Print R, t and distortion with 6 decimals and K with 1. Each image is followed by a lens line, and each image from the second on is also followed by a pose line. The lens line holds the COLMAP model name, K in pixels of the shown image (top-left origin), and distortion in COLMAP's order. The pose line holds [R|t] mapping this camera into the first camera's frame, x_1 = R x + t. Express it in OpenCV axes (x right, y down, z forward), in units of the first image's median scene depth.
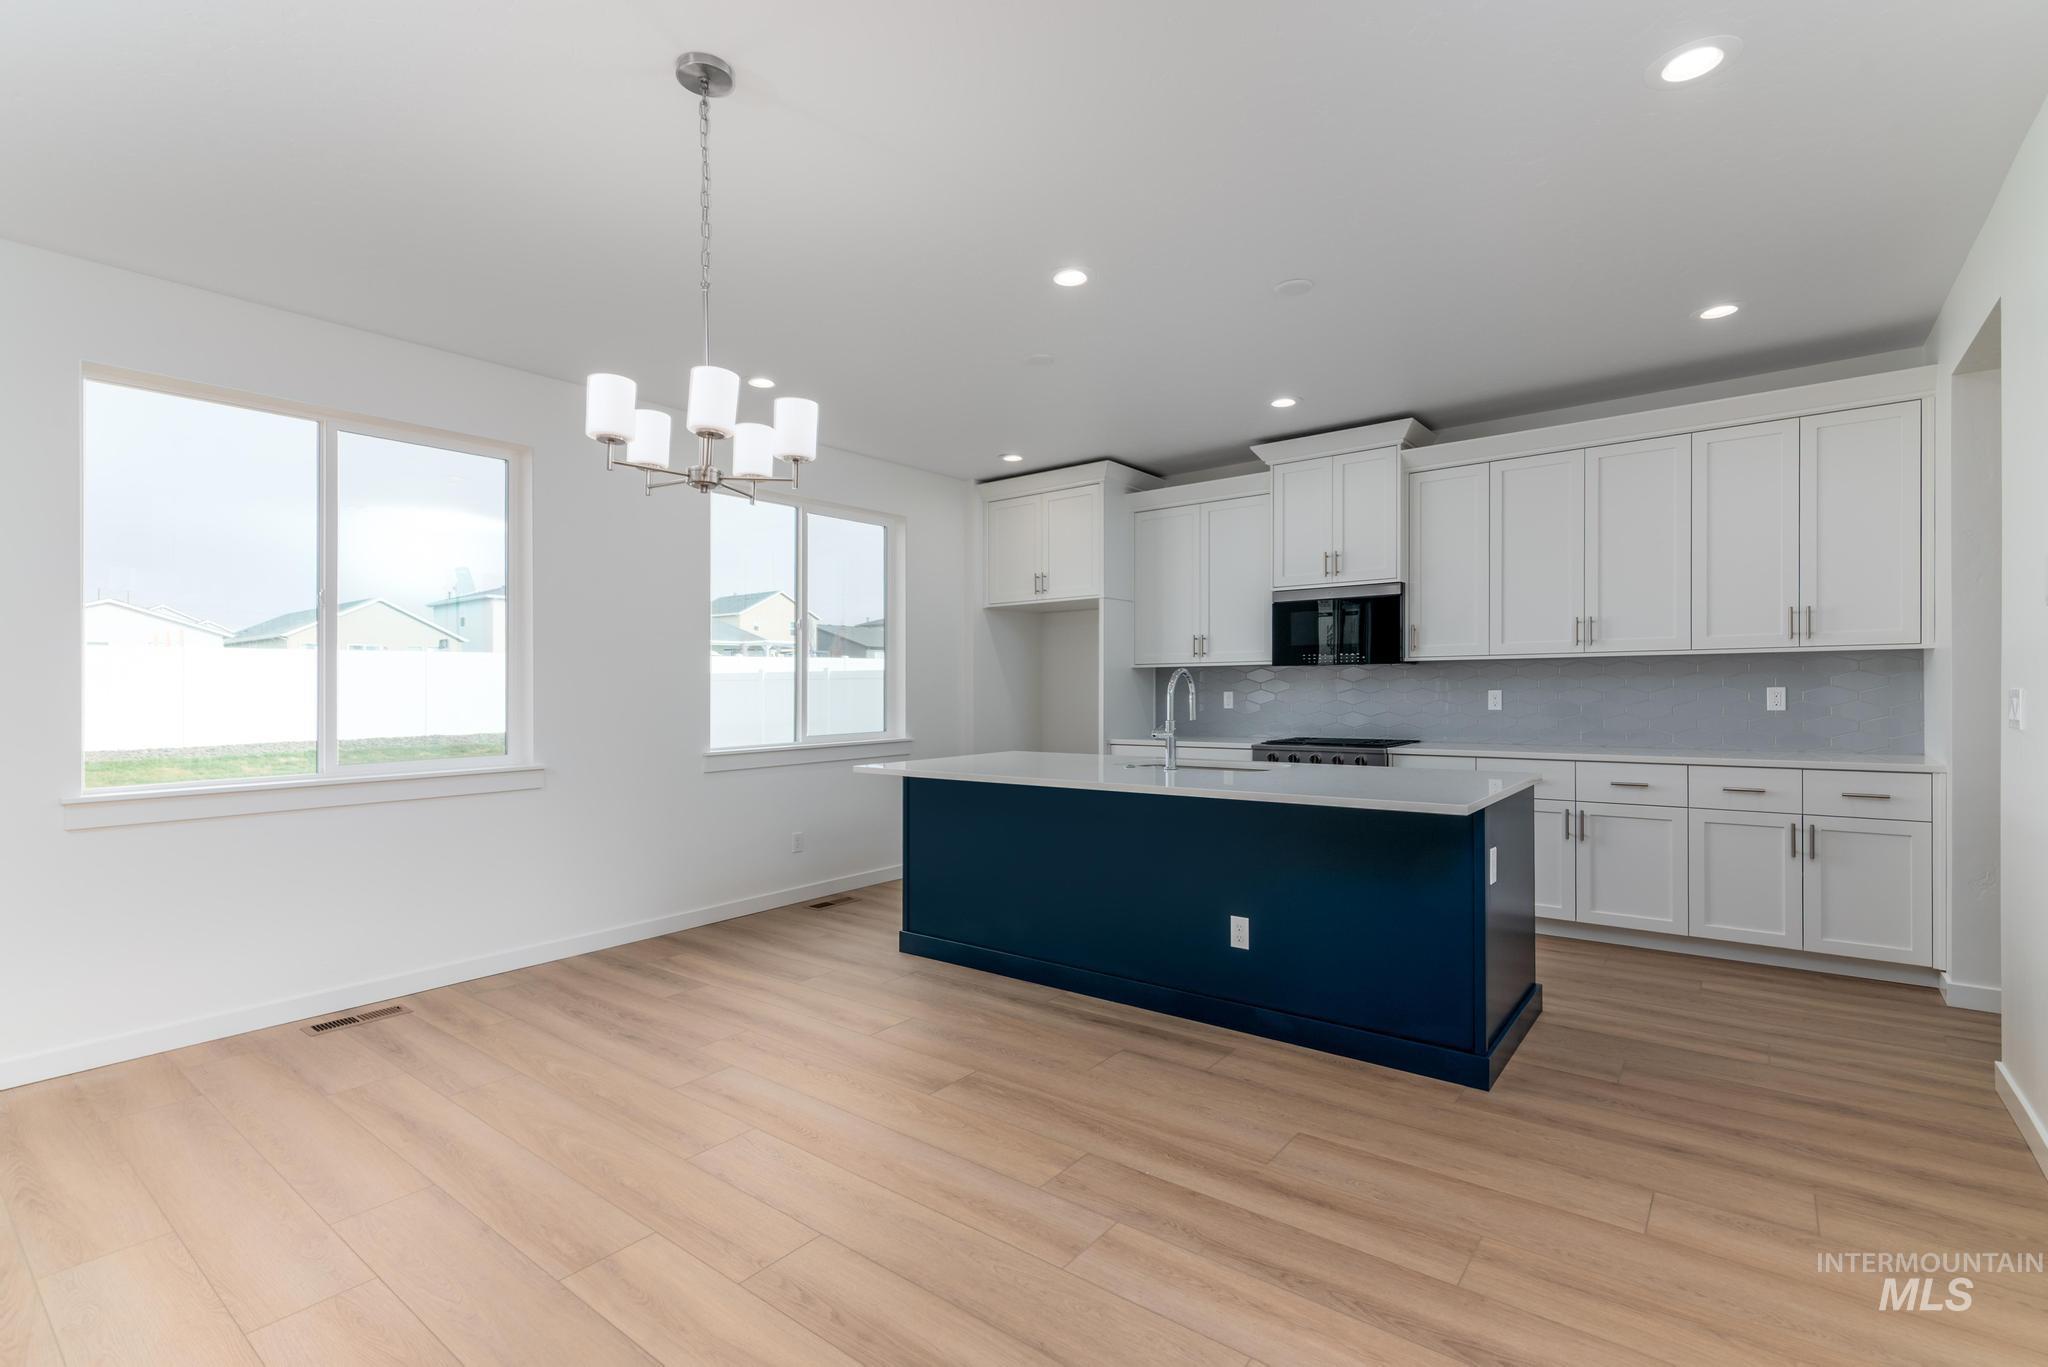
lens RADIAL K [[933.5, 0, 1016.8], [0, 933.5, 683.8], [0, 0, 1]] dist [0.010621, -0.003057]
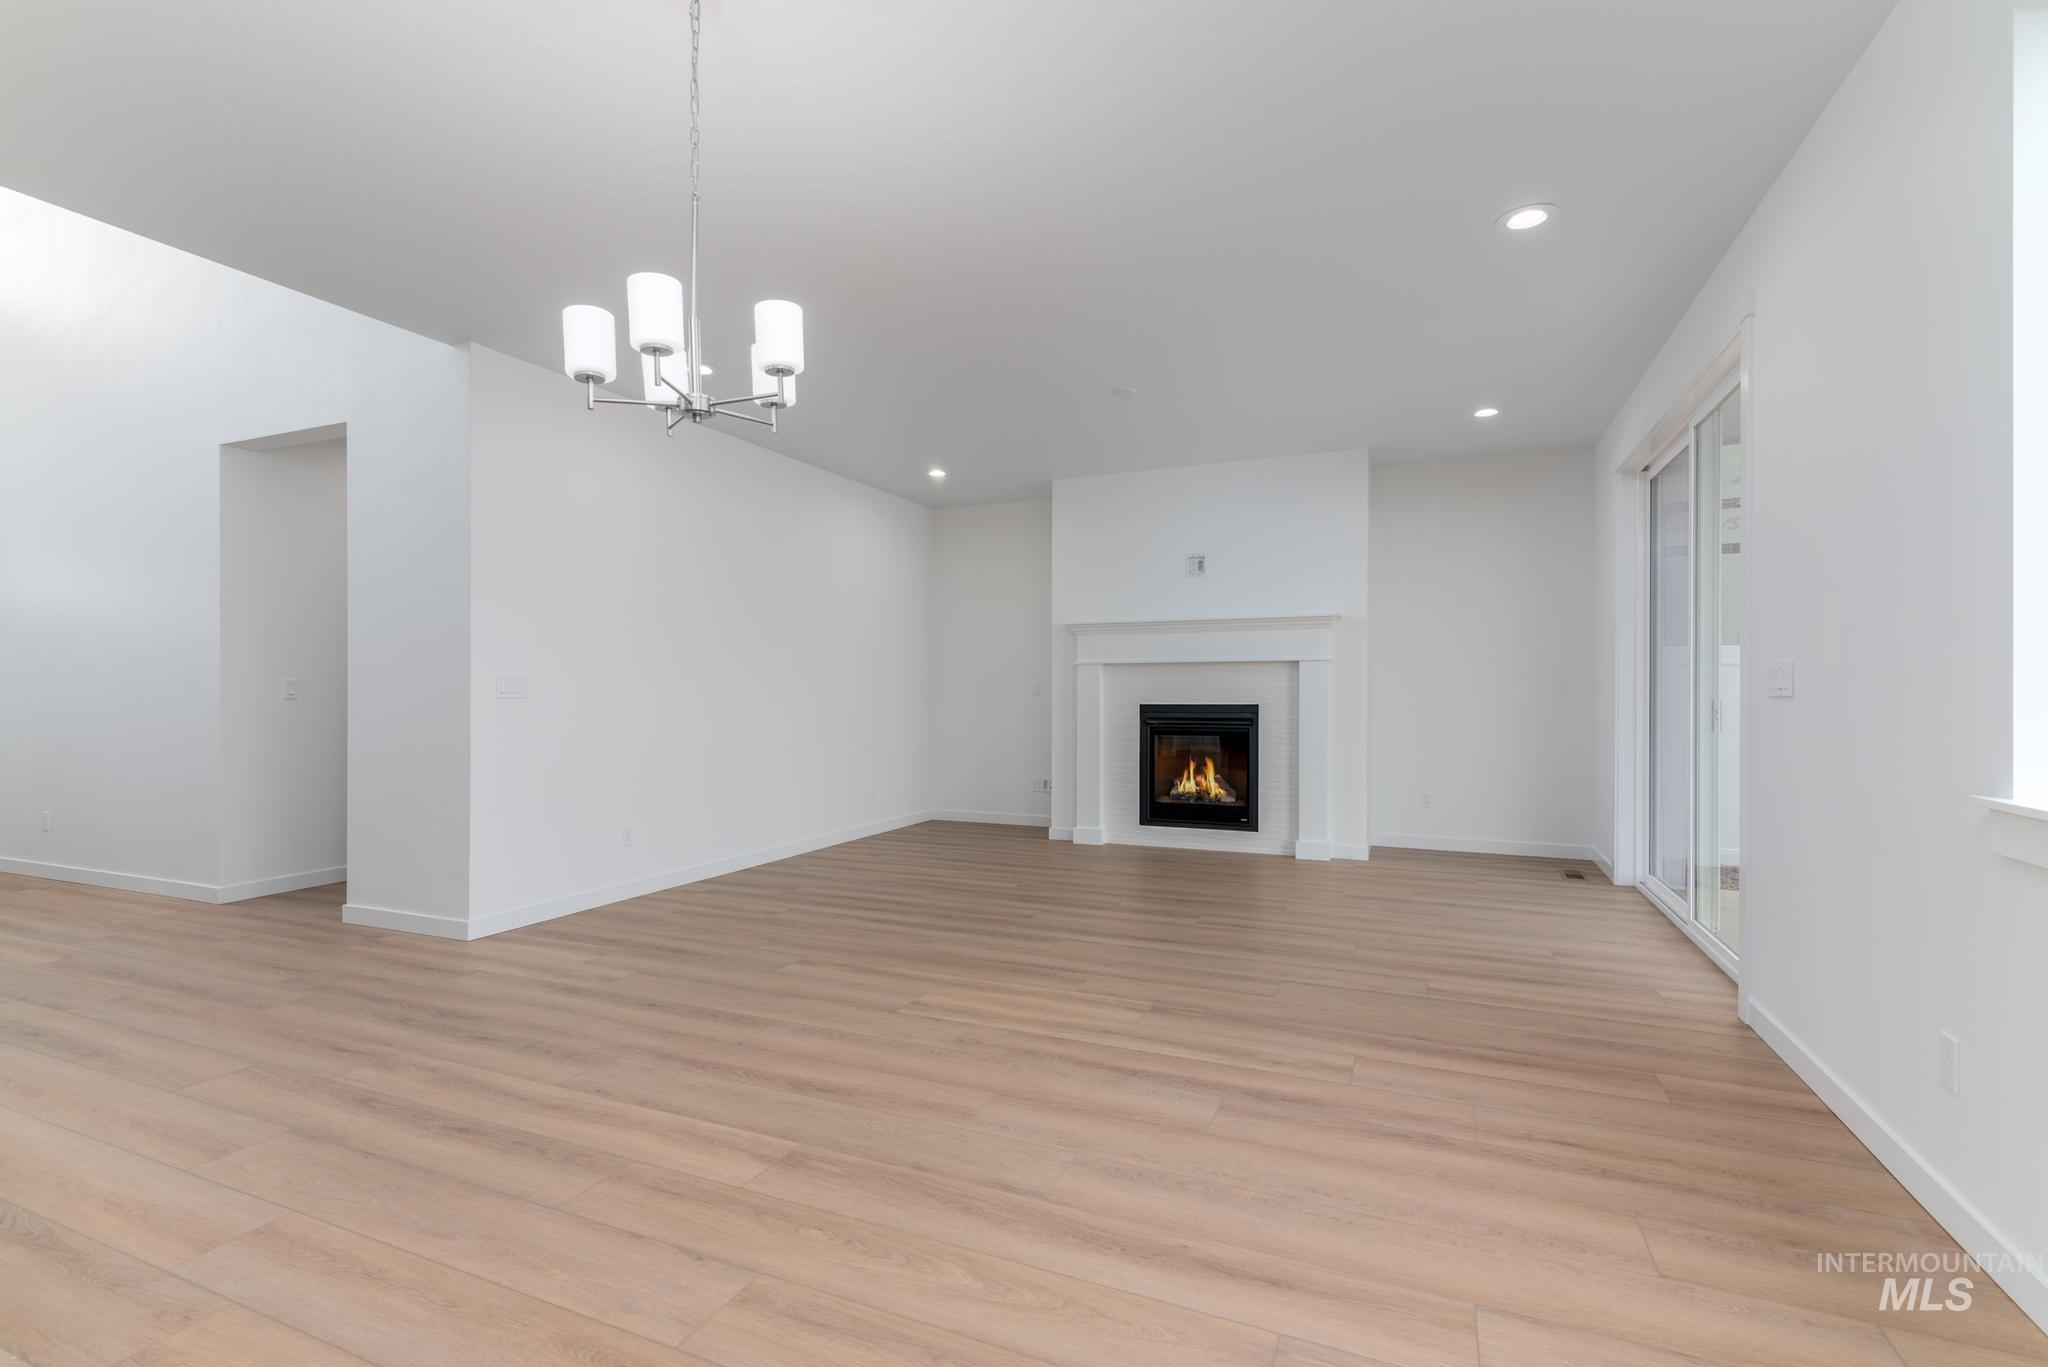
lens RADIAL K [[933.5, 0, 1017.6], [0, 933.5, 687.9], [0, 0, 1]] dist [0.010621, -0.003057]
pose [[-0.967397, 0.013193, -0.252920, -0.222381], [0.014661, 0.999885, -0.003923, 0.036656], [0.252839, -0.007503, -0.967479, 1.061455]]
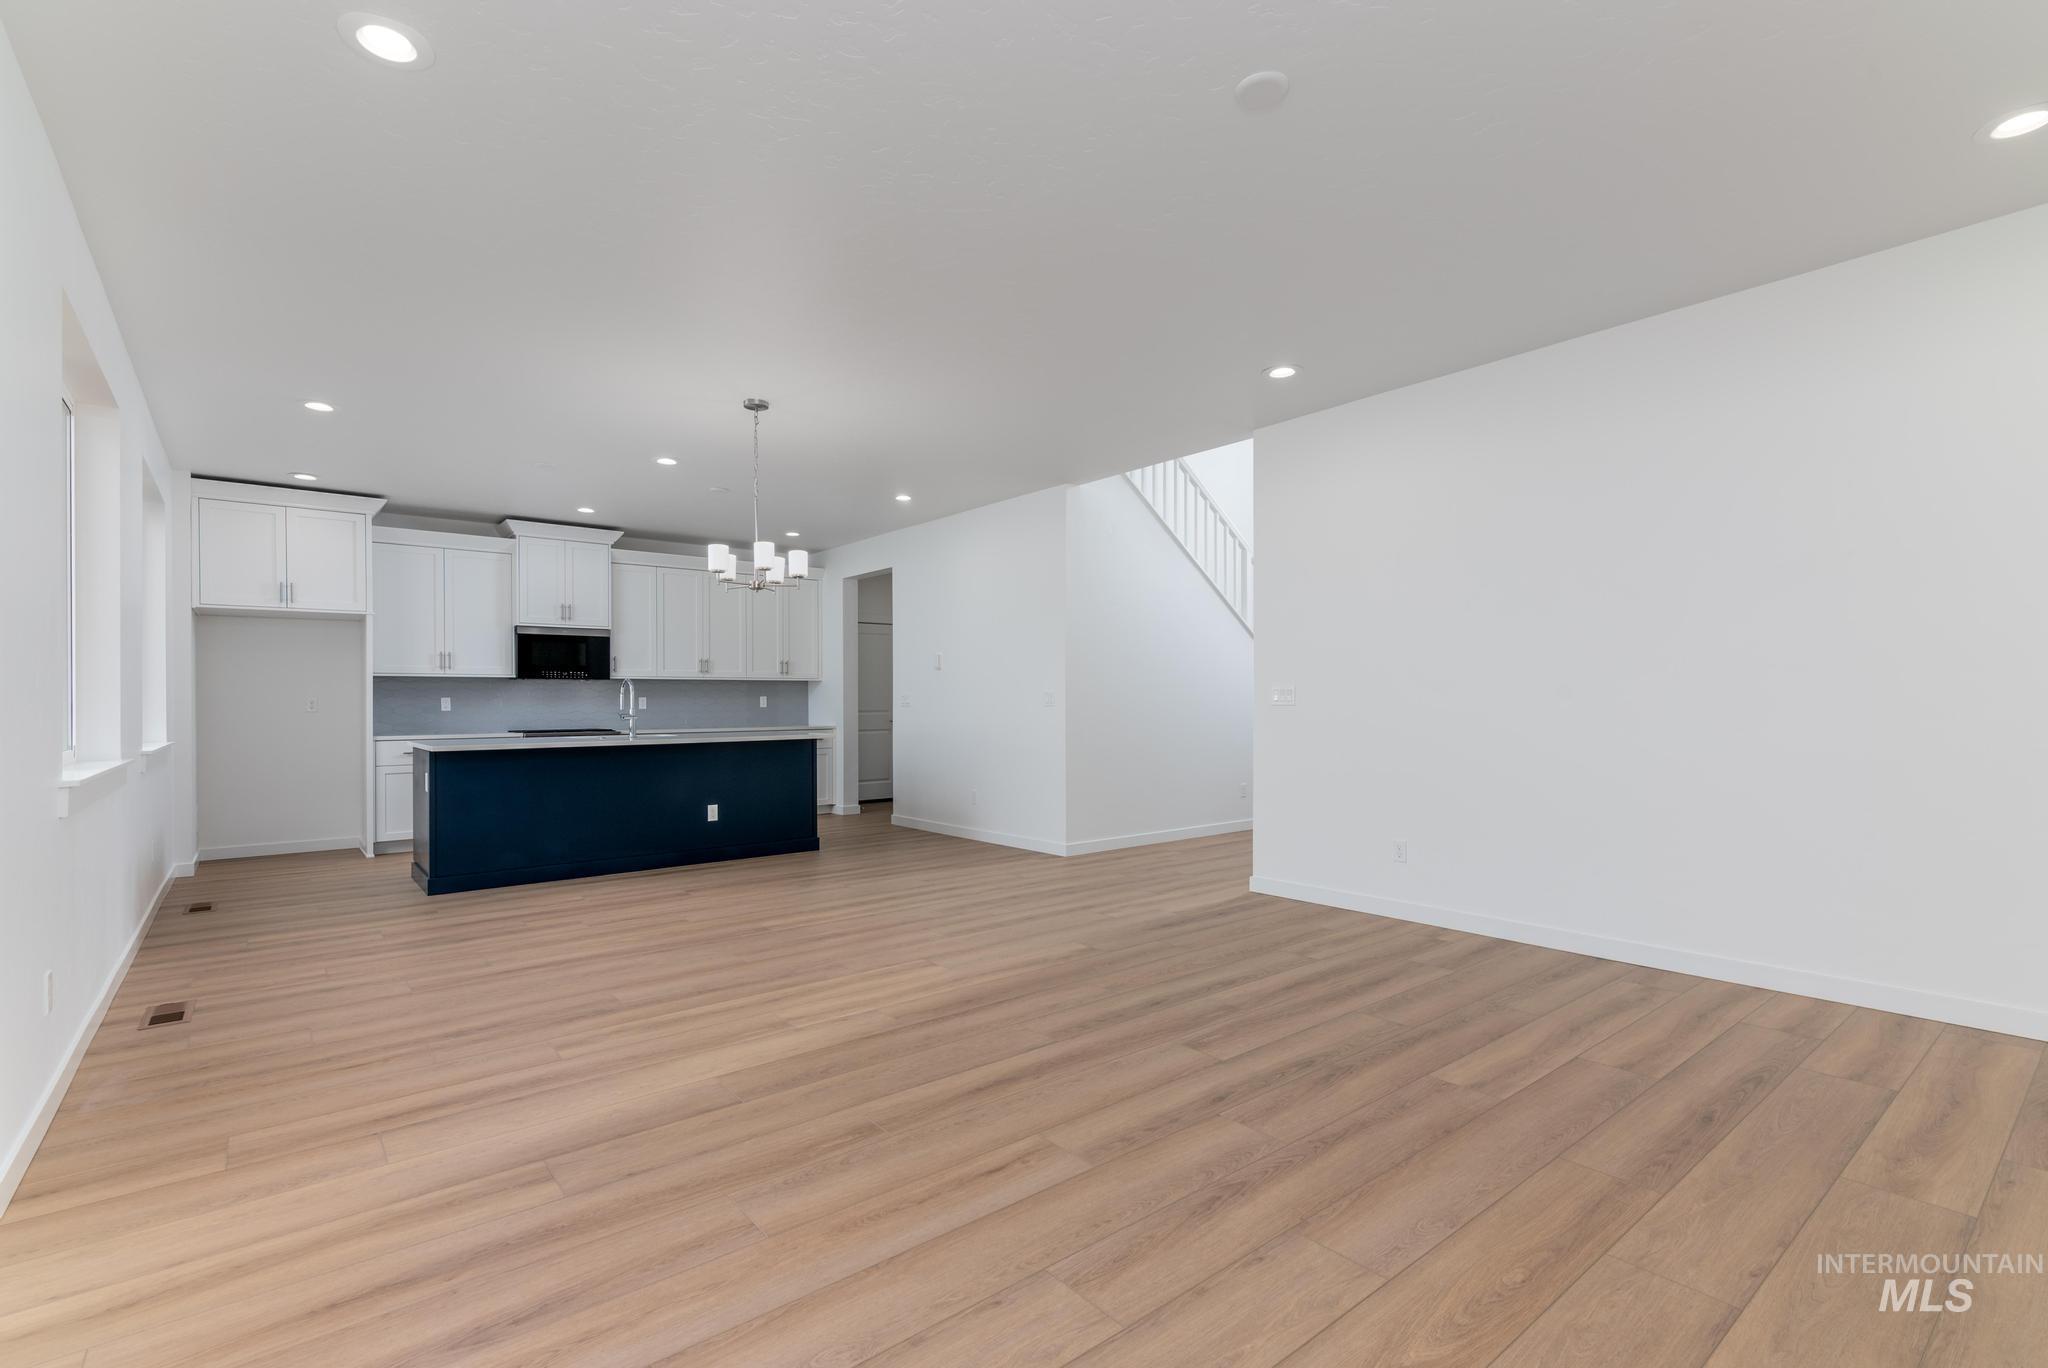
lens RADIAL K [[933.5, 0, 1021.6], [0, 933.5, 713.7], [0, 0, 1]] dist [0.010621, -0.003057]
pose [[0.217004, -0.001918, 0.976169, -1.265800], [0.001864, 0.999997, 0.001551, 0.044287], [-0.976169, 0.001483, 0.217007, -0.052536]]
